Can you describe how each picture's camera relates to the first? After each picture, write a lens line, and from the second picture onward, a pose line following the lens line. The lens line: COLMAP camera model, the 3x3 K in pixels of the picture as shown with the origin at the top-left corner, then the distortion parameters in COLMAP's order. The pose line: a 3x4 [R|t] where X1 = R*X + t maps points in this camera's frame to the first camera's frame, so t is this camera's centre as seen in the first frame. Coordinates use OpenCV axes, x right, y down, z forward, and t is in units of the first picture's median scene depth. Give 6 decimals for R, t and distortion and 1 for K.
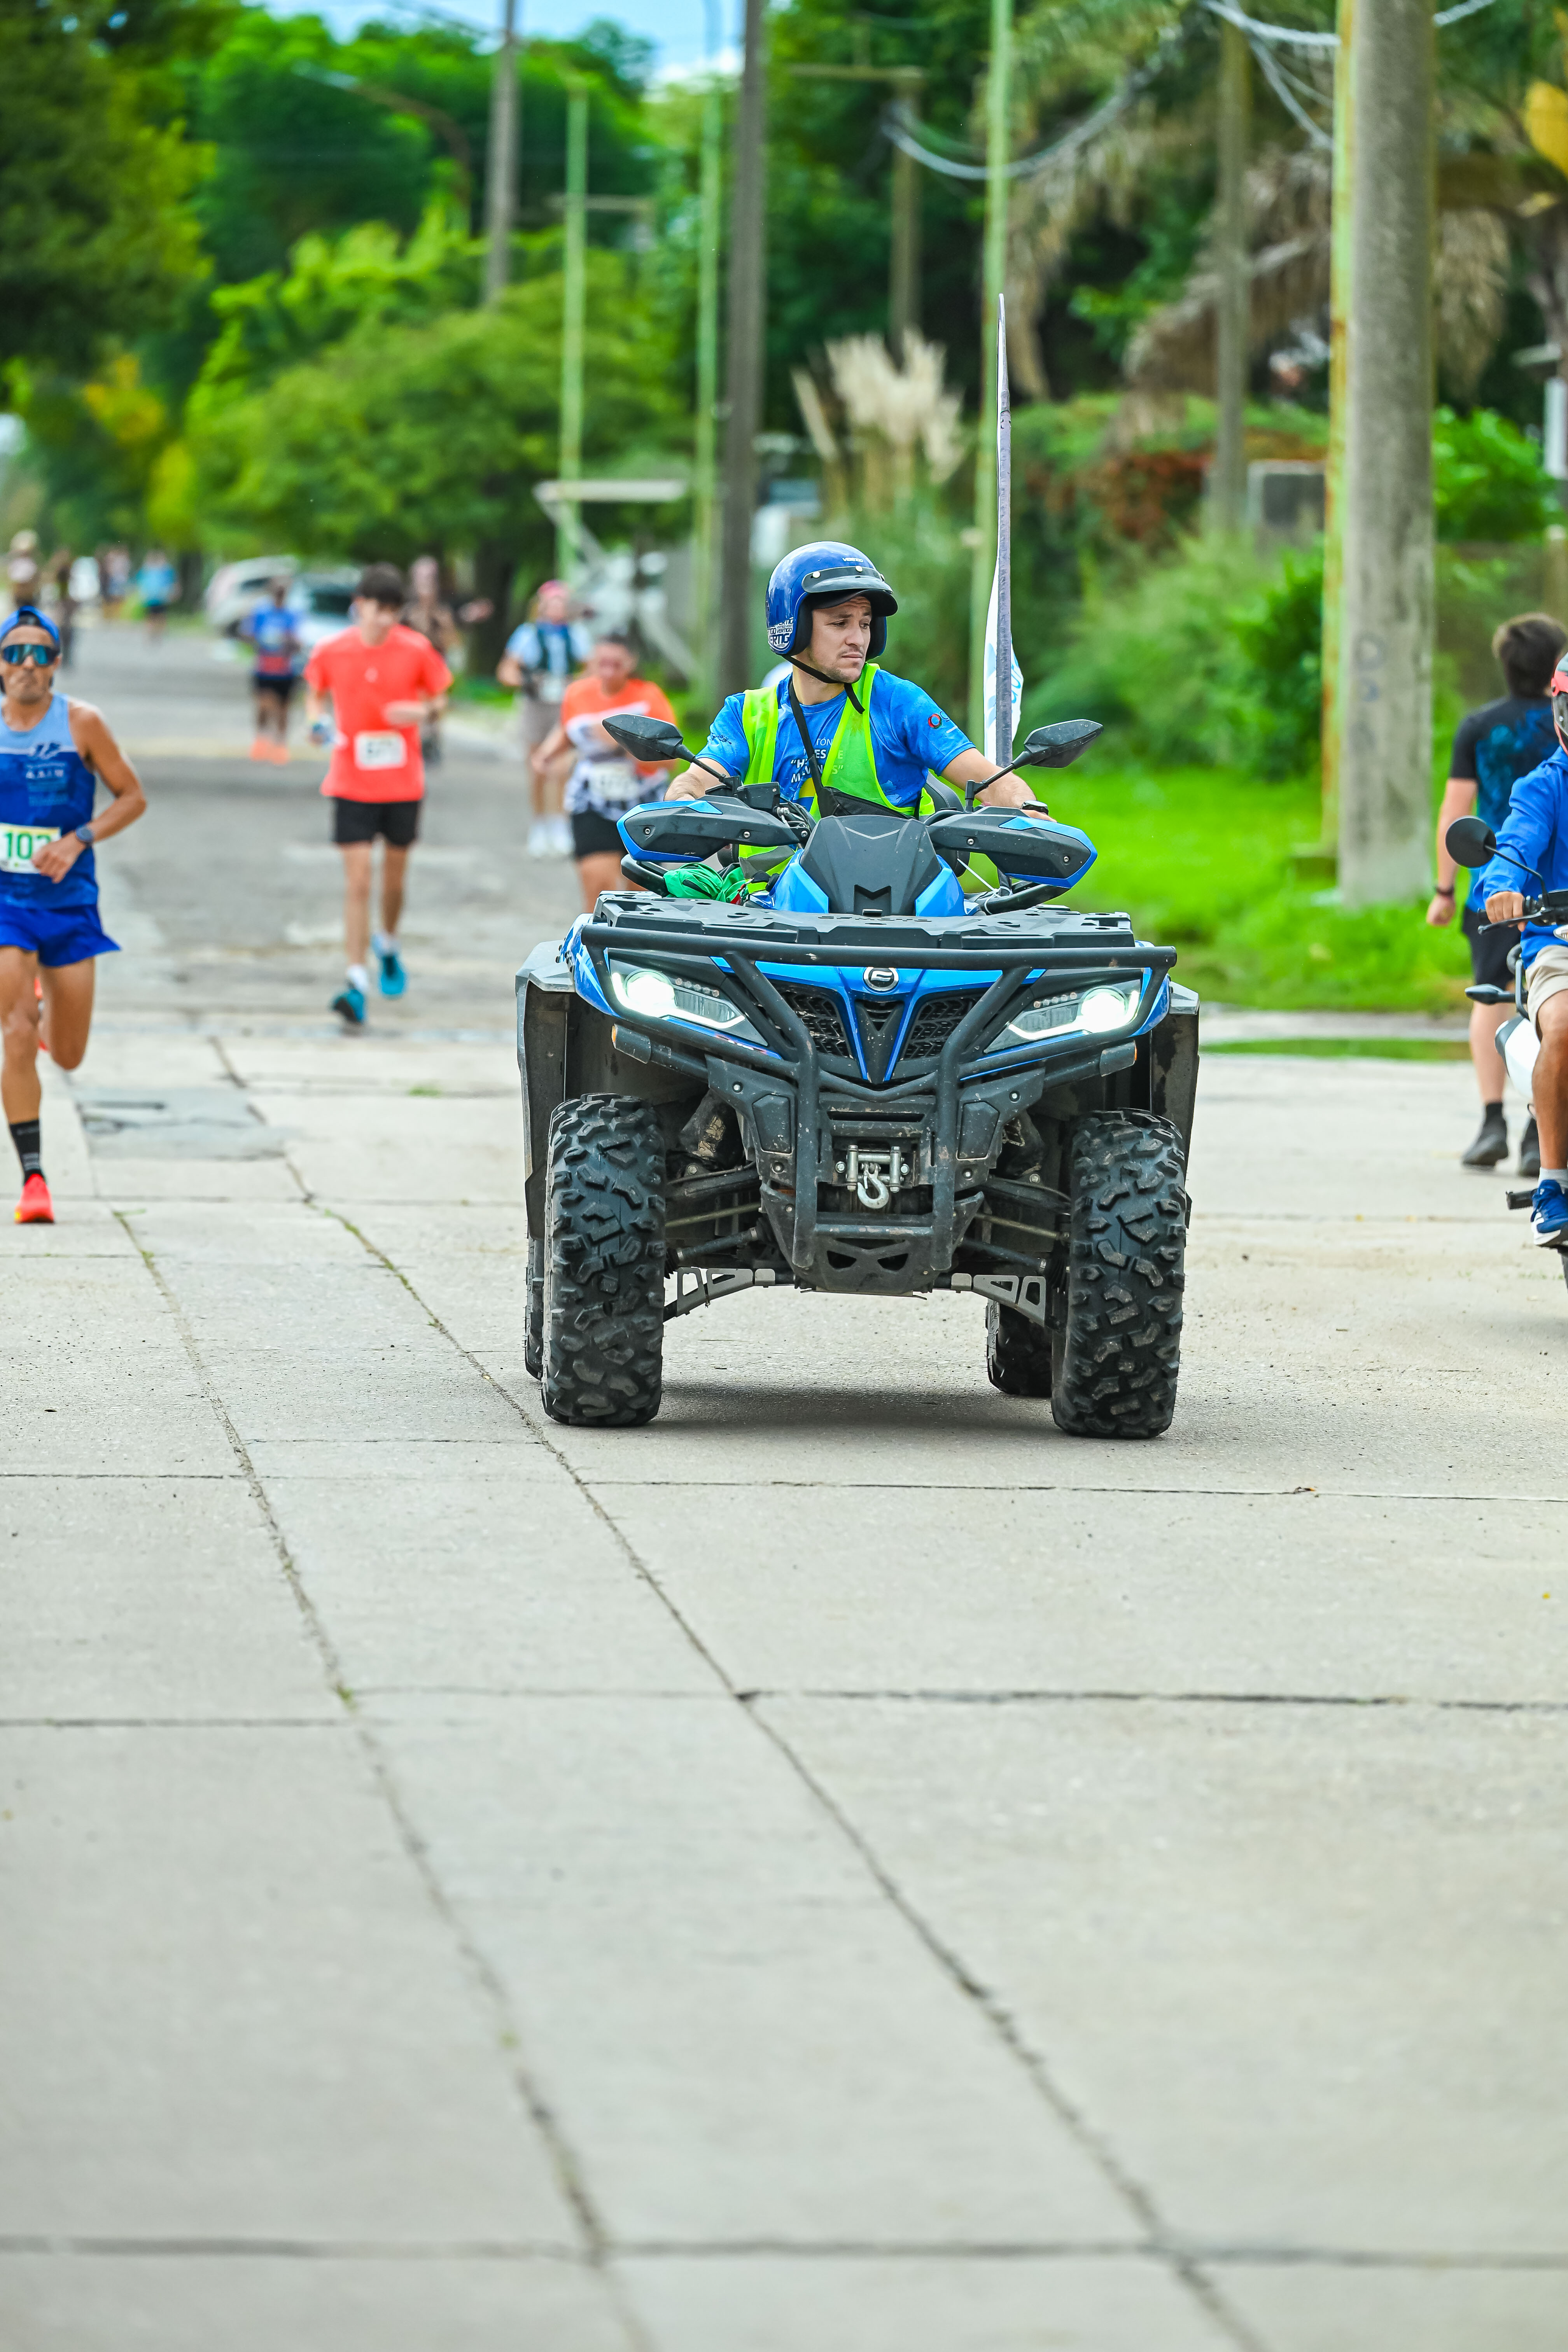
lens RADIAL K [[12991.1, 0, 783.8], [0, 12991.1, 1174.1], [0, 0, 1]] dist [-0.515563, 0.000000]
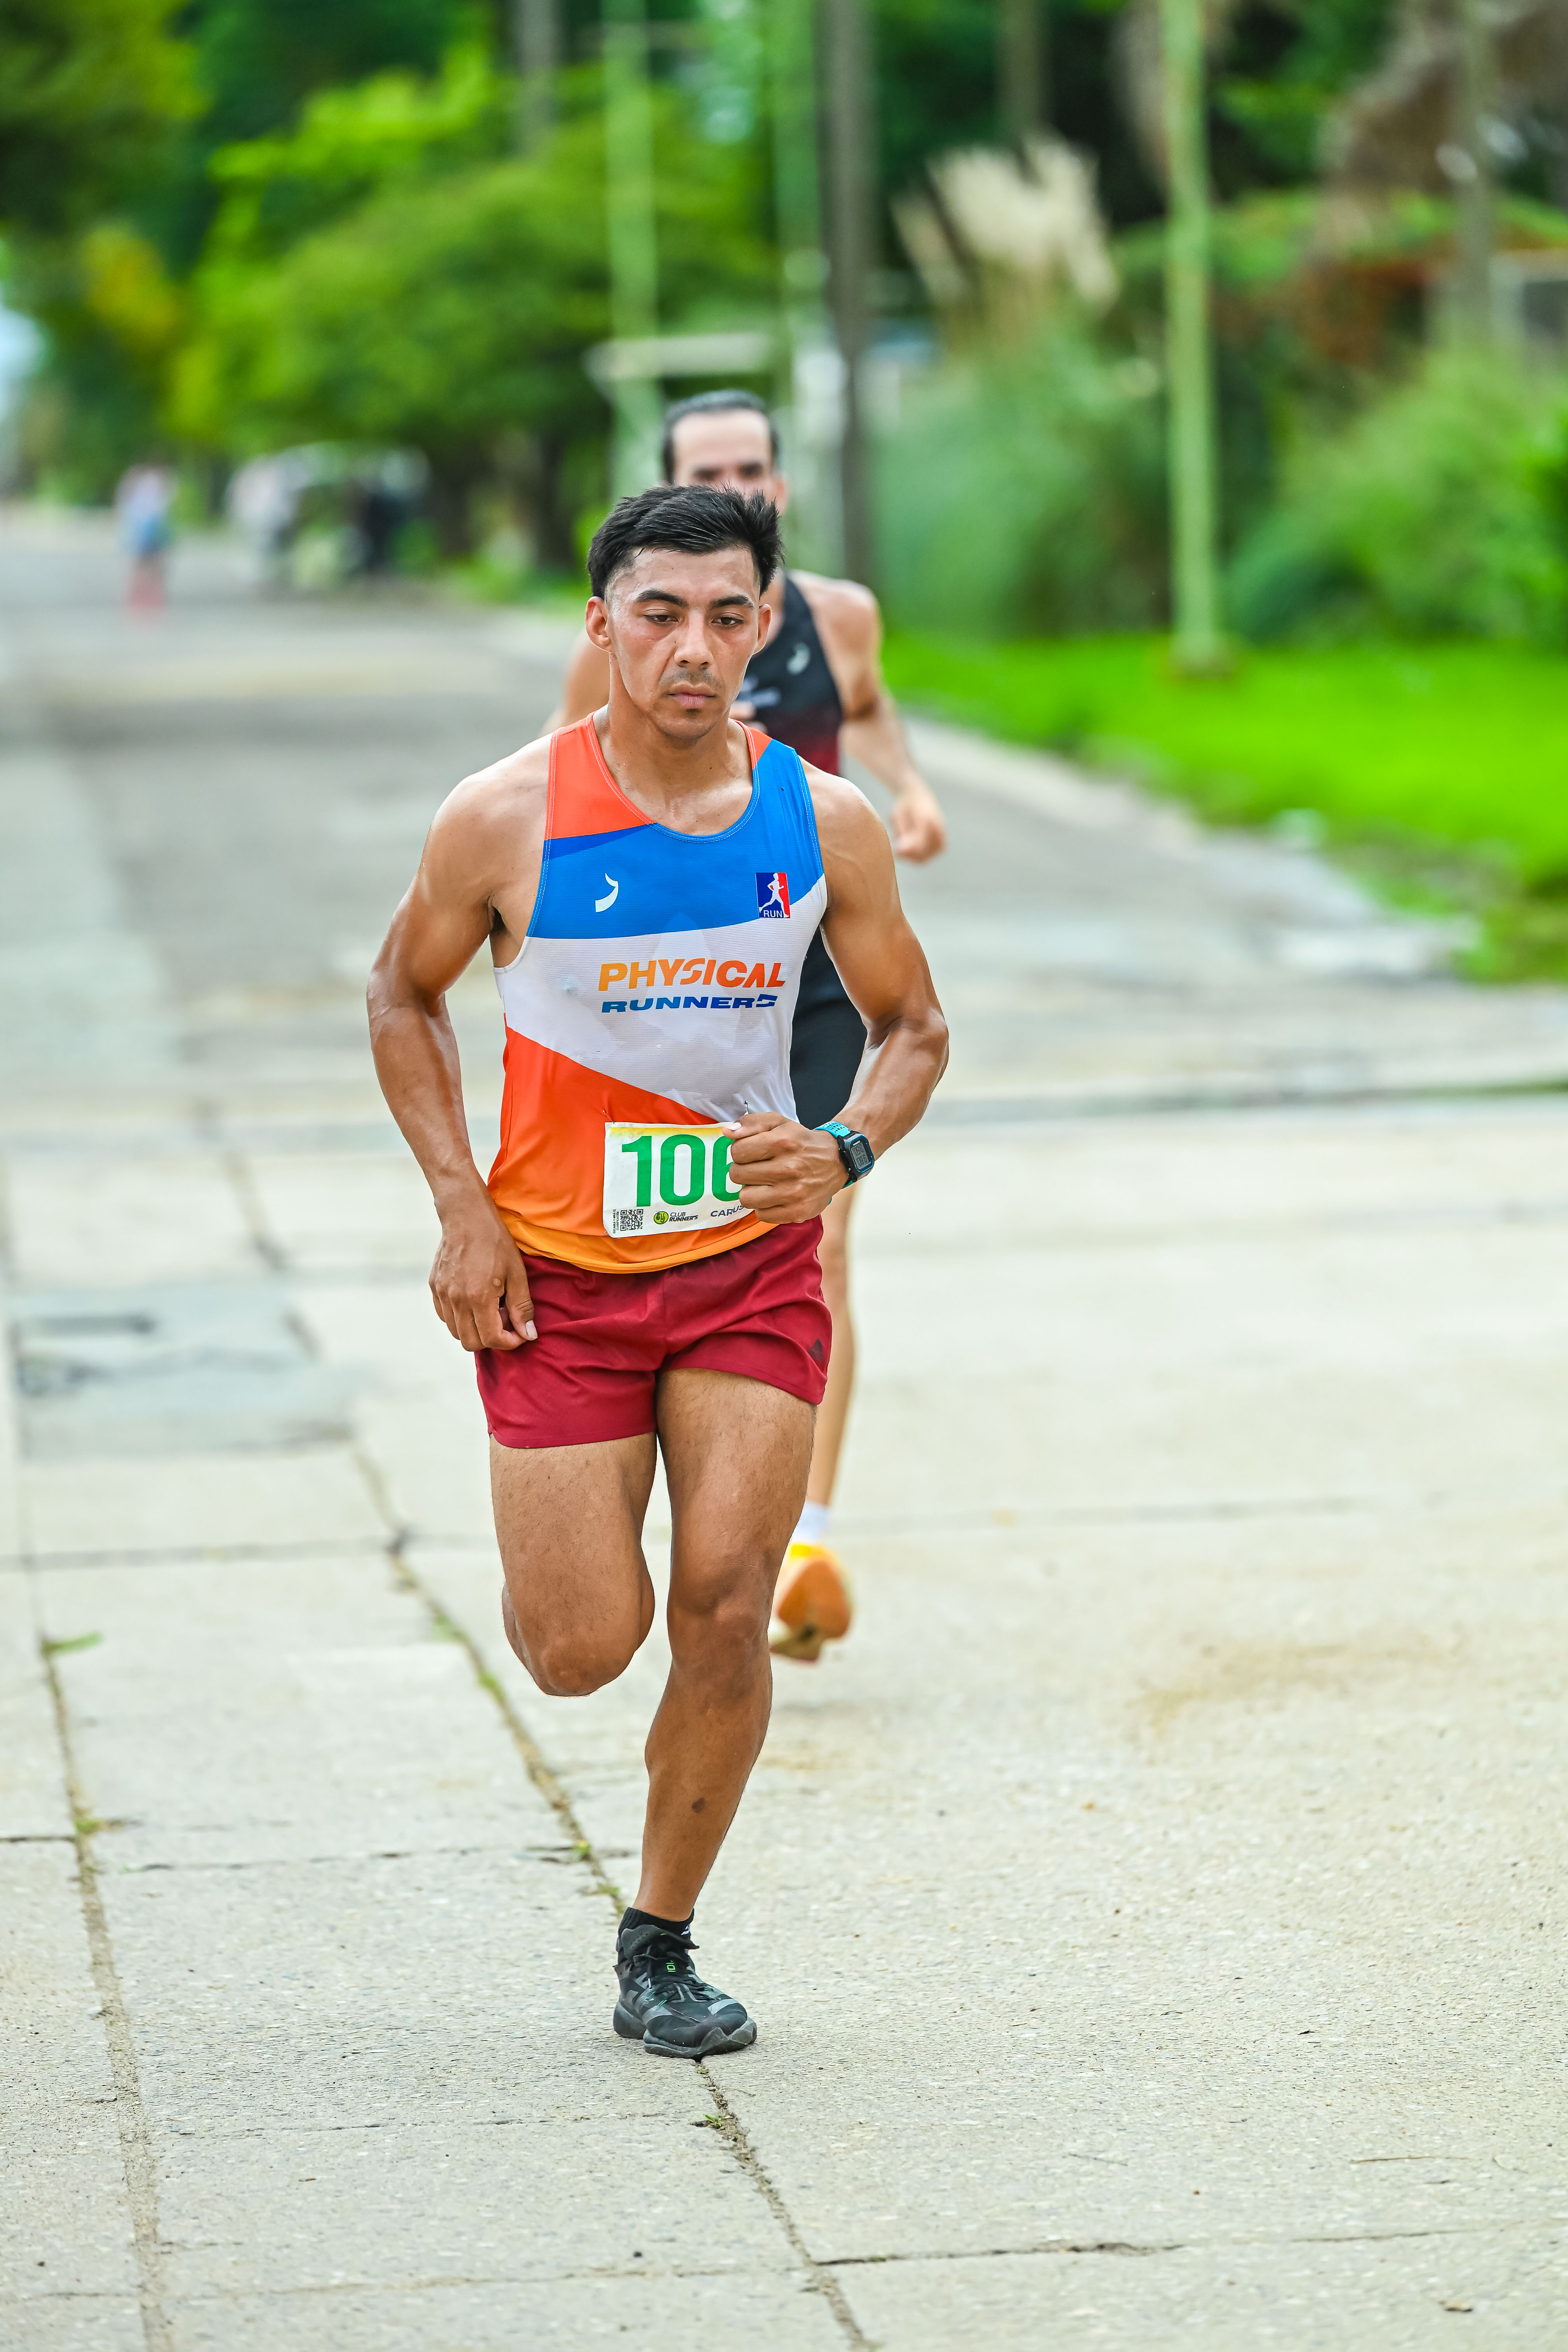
lens RADIAL K [[12991.1, 0, 784.0], [0, 12991.1, 1177.3], [0, 0, 1]] dist [-0.515563, 0.000000]
pose [[0.998363, -0.056871, -0.006037, -0.005489], [0.056928, 0.998330, 0.009863, -0.006846], [0.005466, -0.010190, 0.999933, 0.154823]]
